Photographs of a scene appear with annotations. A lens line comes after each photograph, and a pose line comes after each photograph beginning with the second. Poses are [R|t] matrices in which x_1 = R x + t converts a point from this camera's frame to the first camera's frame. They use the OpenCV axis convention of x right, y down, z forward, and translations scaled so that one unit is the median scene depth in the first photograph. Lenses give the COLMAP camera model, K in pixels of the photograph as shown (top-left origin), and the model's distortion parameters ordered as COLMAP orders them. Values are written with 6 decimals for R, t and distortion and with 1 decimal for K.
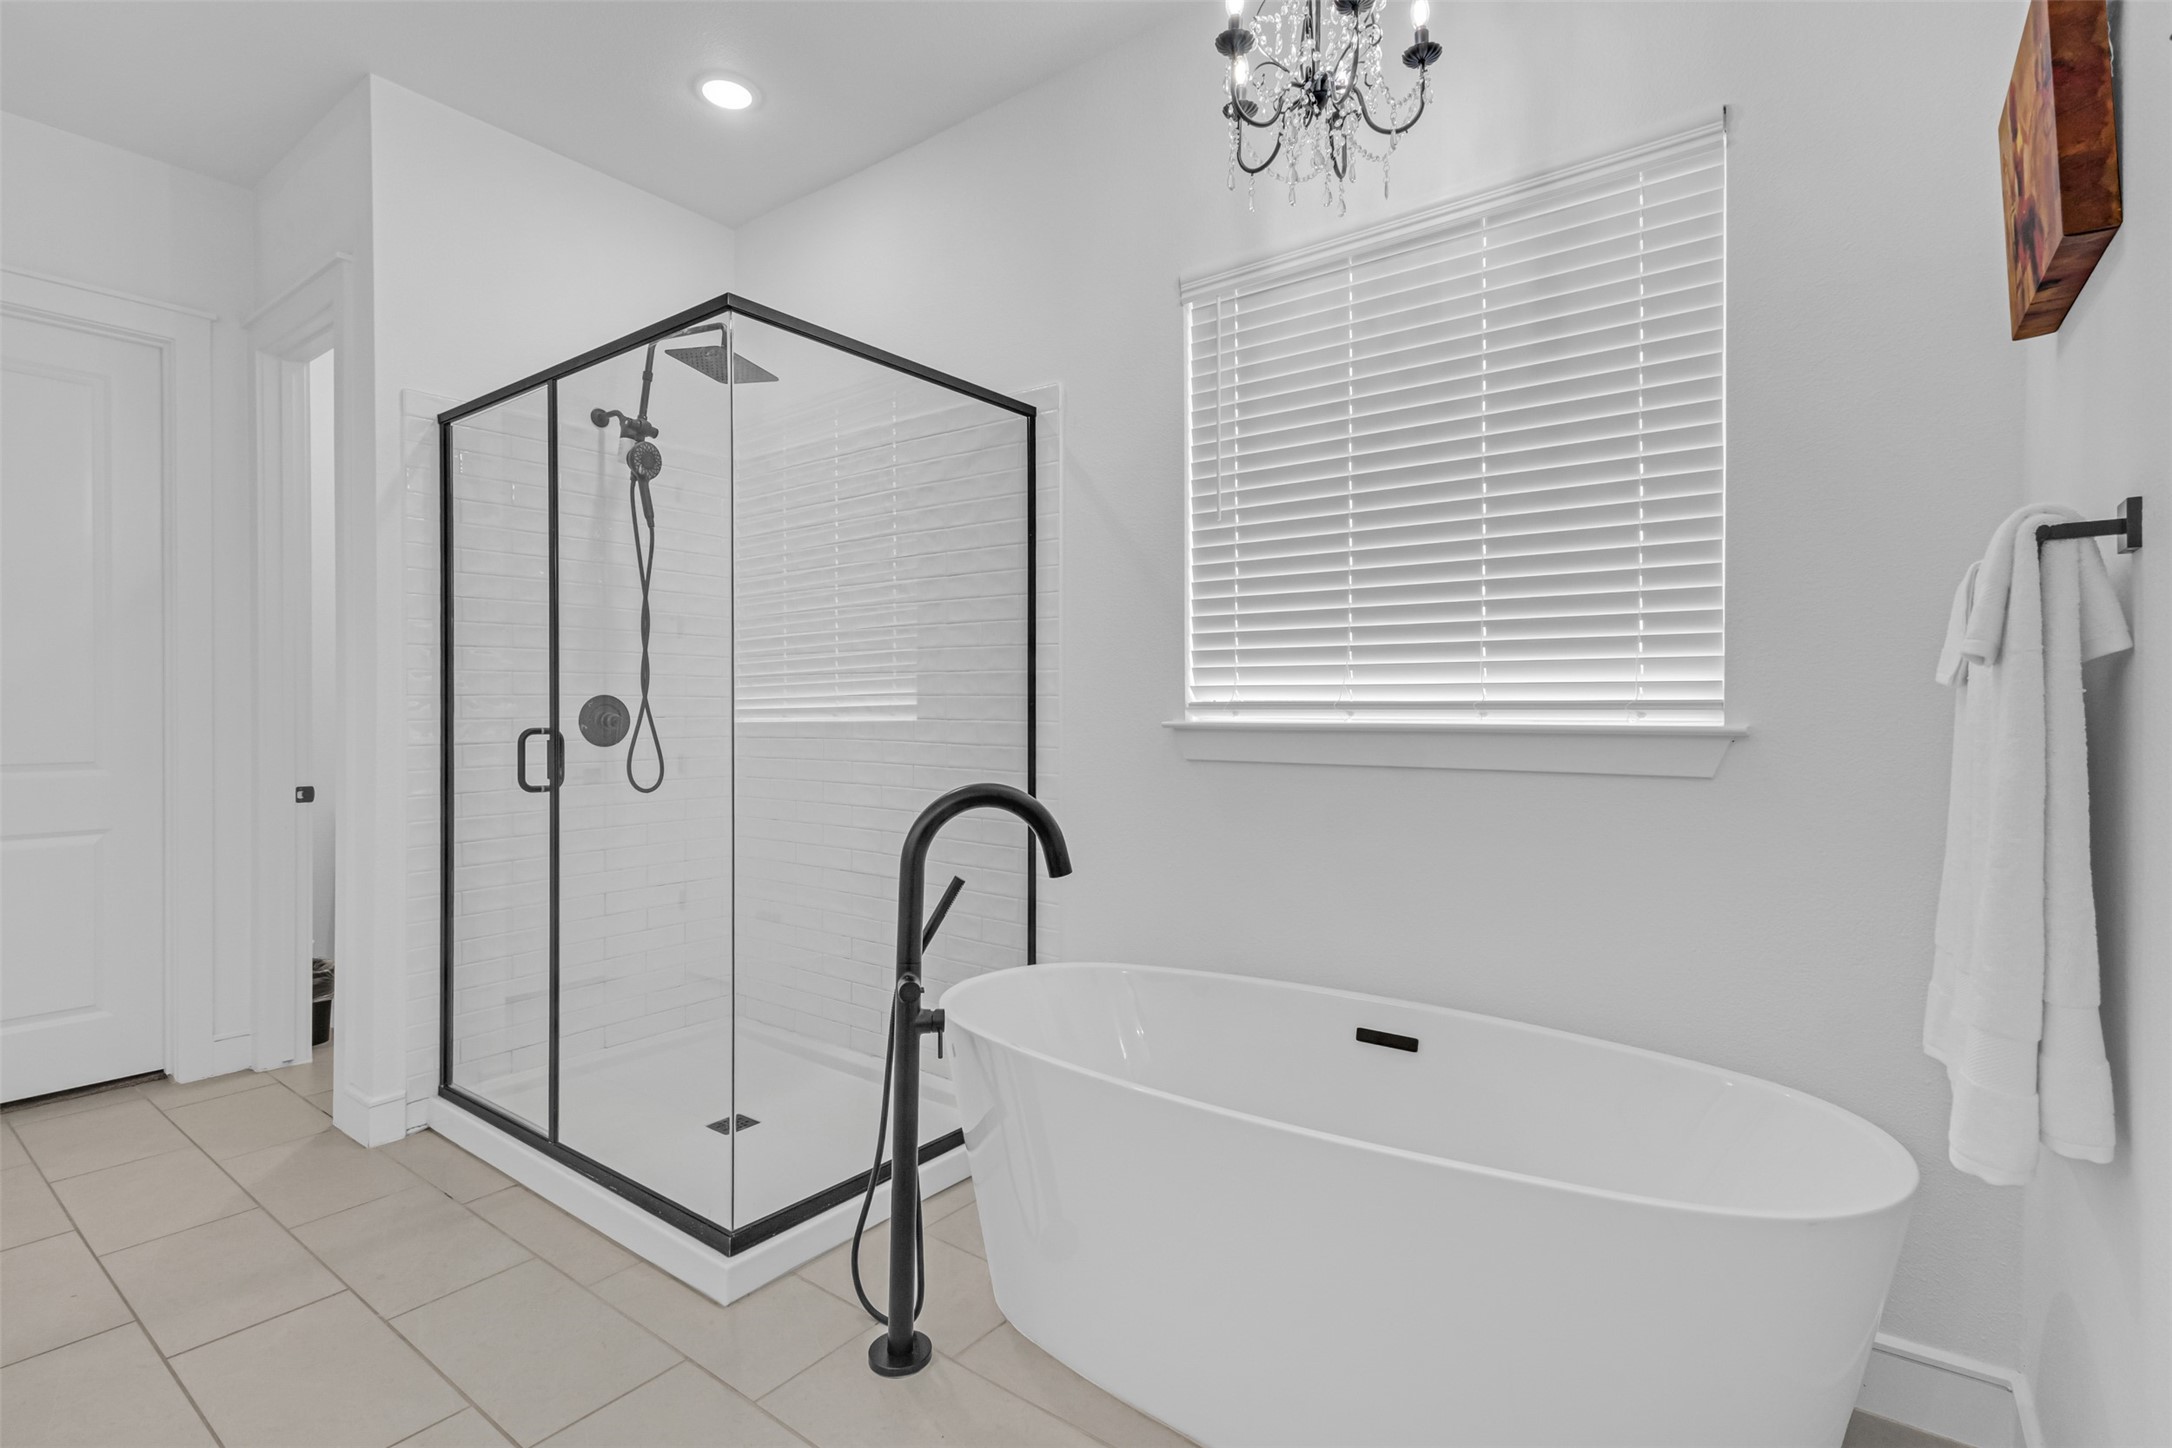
lens RADIAL K [[1014.7, 0, 1082.7], [0, 1014.7, 710.9], [0, 0, 1]] dist [0.001332, 0.000082]
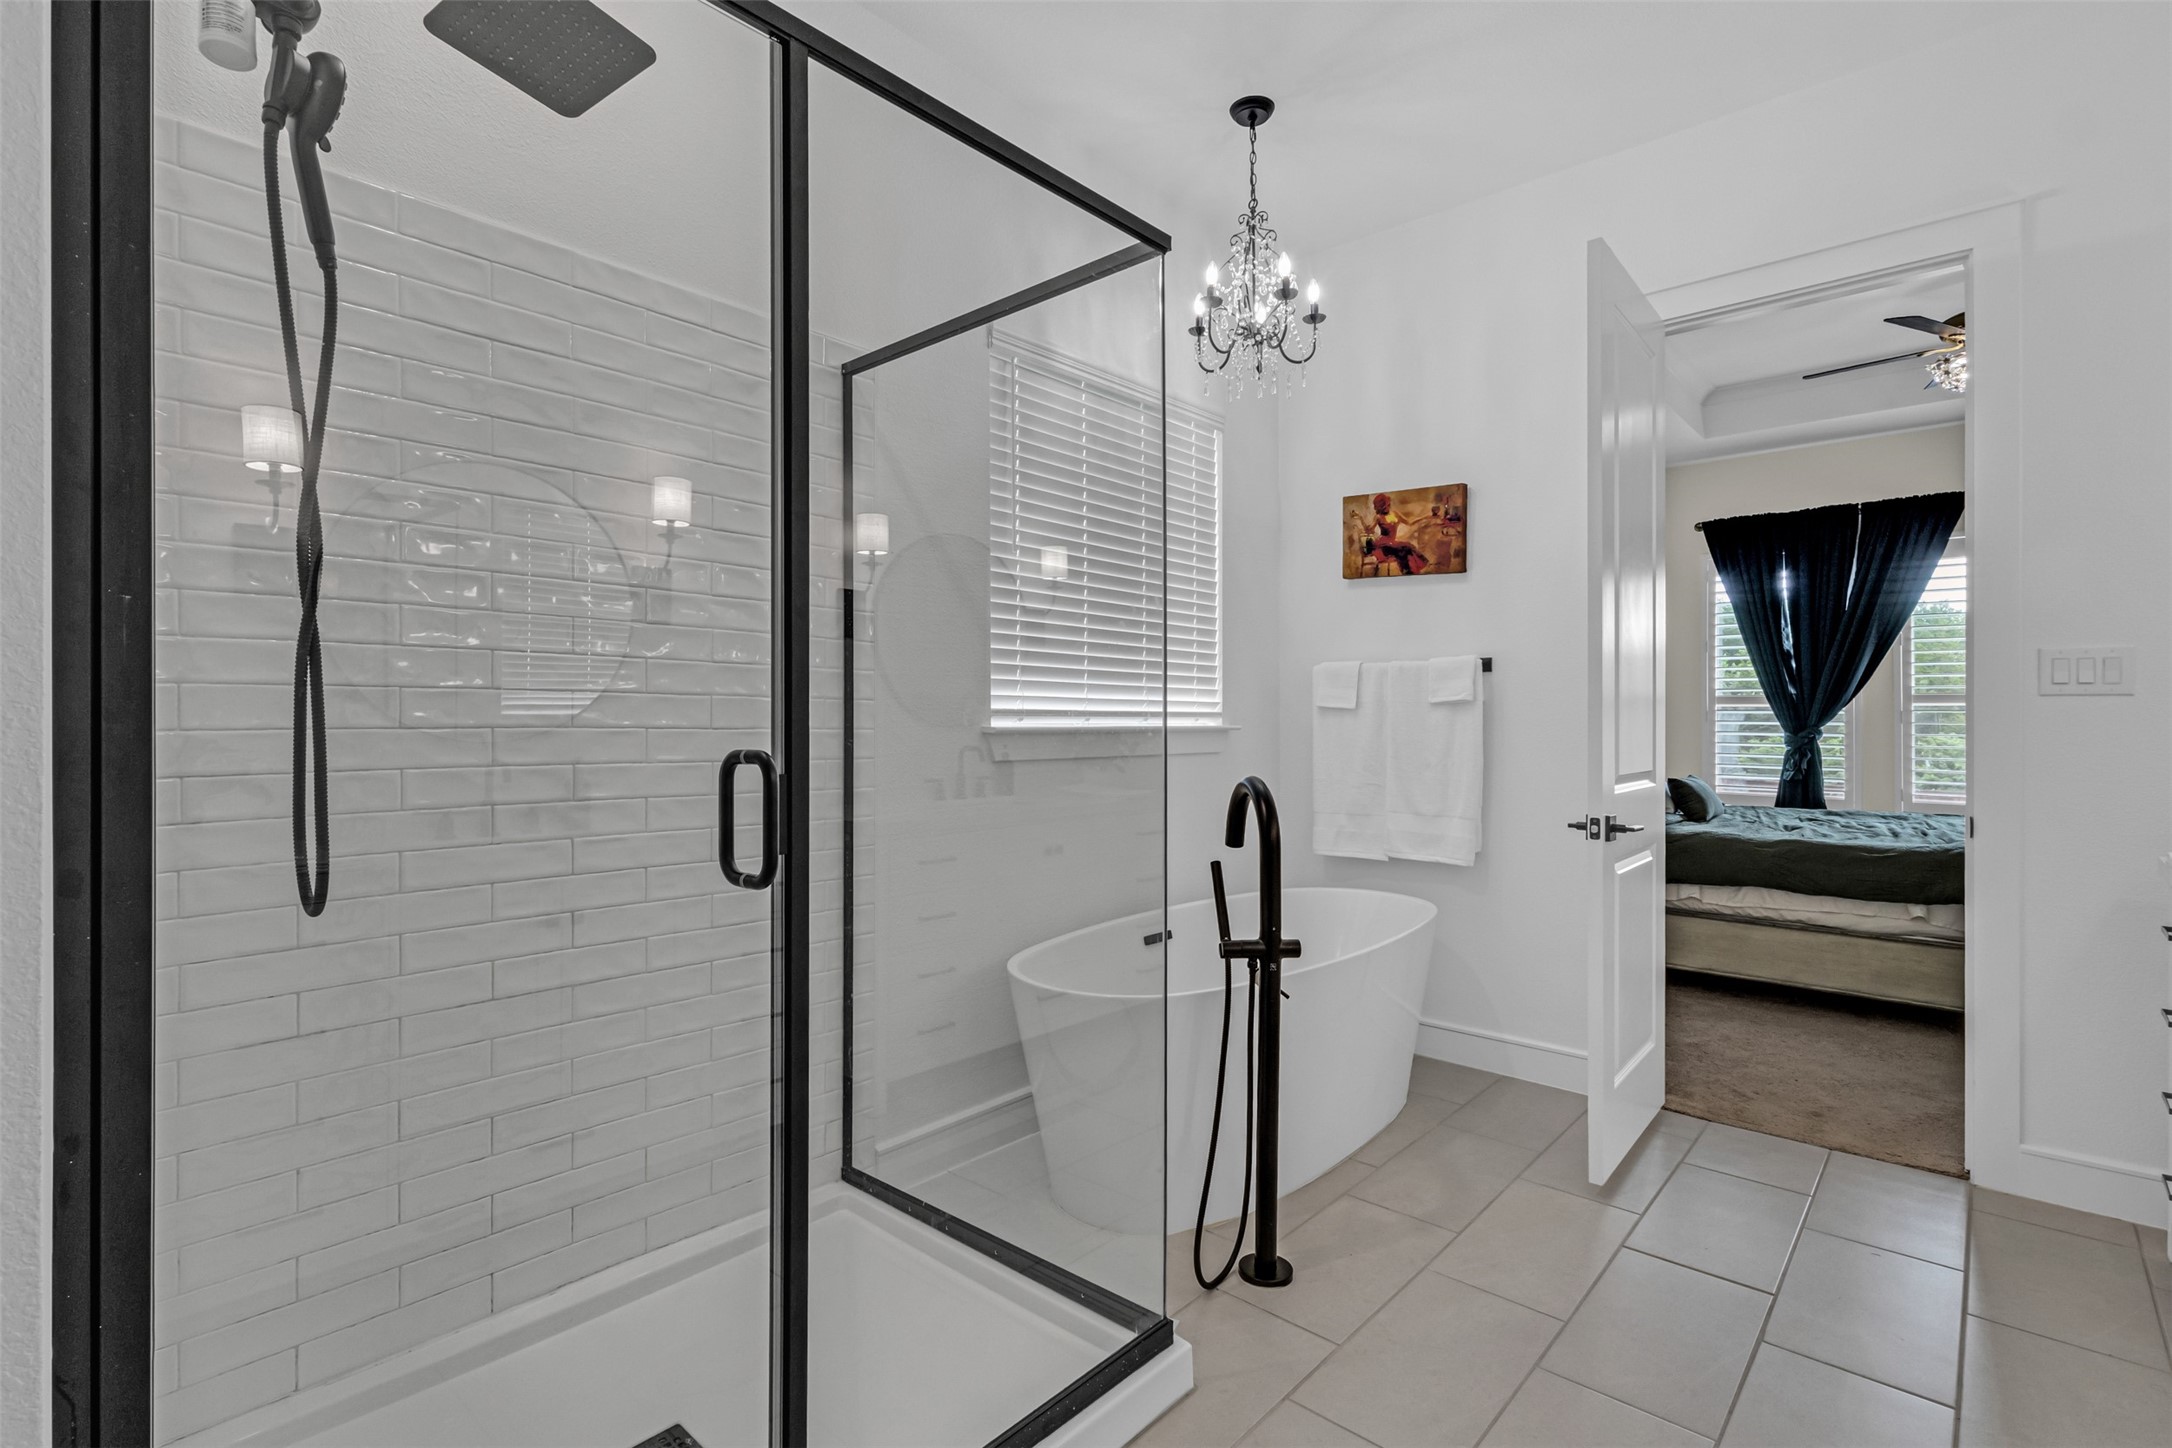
lens RADIAL K [[1025.2, 0, 1086.0], [0, 1025.2, 724.0], [0, 0, 1]] dist [0.015098, 0.000104]
pose [[0.077919, -0.005044, 0.996947, -1.111084], [0.000214, 0.999987, 0.005043, 0.001983], [-0.996960, -0.000179, 0.077919, 0.896424]]
